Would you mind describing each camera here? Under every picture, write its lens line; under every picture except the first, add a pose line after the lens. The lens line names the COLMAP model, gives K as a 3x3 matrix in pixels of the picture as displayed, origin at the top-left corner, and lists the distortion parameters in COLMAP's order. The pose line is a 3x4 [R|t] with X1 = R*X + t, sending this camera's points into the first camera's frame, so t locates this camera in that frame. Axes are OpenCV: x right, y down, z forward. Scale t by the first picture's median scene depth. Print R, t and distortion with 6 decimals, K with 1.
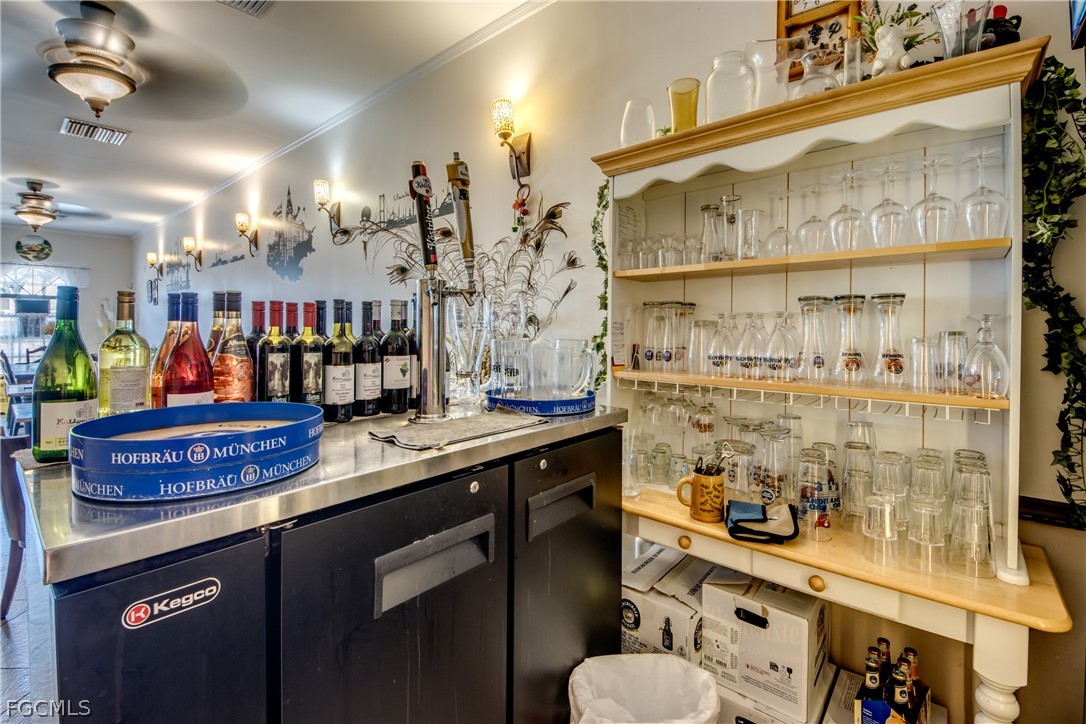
lens RADIAL K [[465.5, 0, 536.4], [0, 465.5, 326.8], [0, 0, 1]] dist [-0.004528, -0.005665]
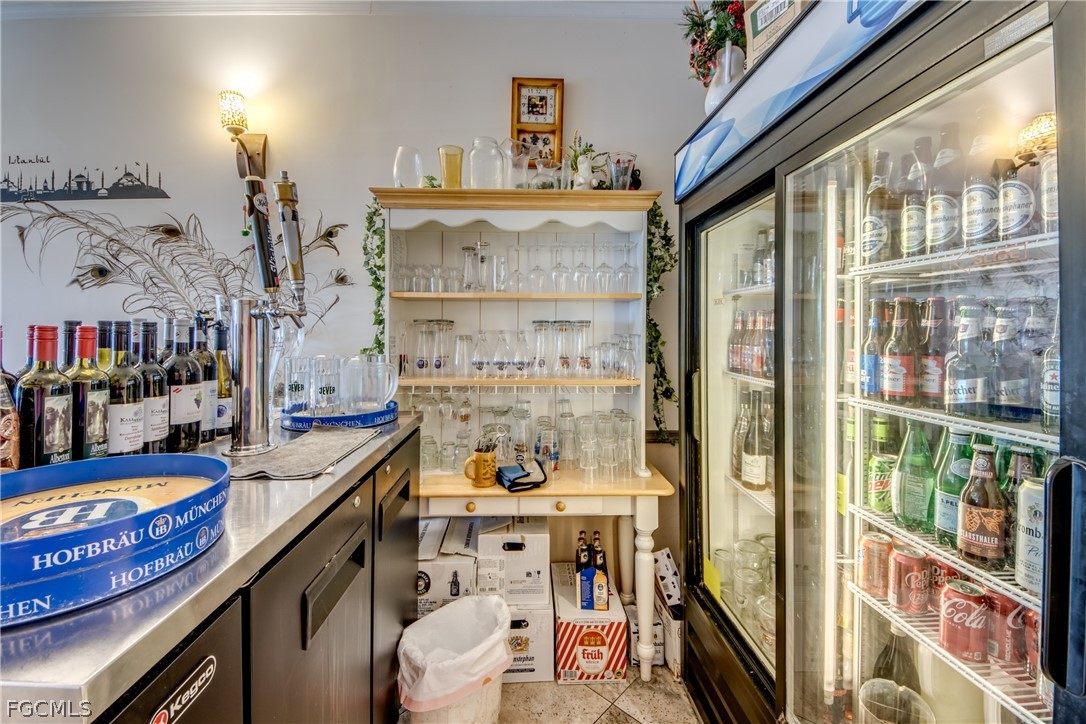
lens RADIAL K [[414.2, 0, 537.7], [0, 414.2, 331.5], [0, 0, 1]] dist [0.010539, -0.012026]
pose [[0.755306, -0.005125, 0.655353, -0.305489], [0.003077, 0.999986, 0.004274, -0.035758], [-0.655366, -0.001211, 0.755311, -0.006943]]
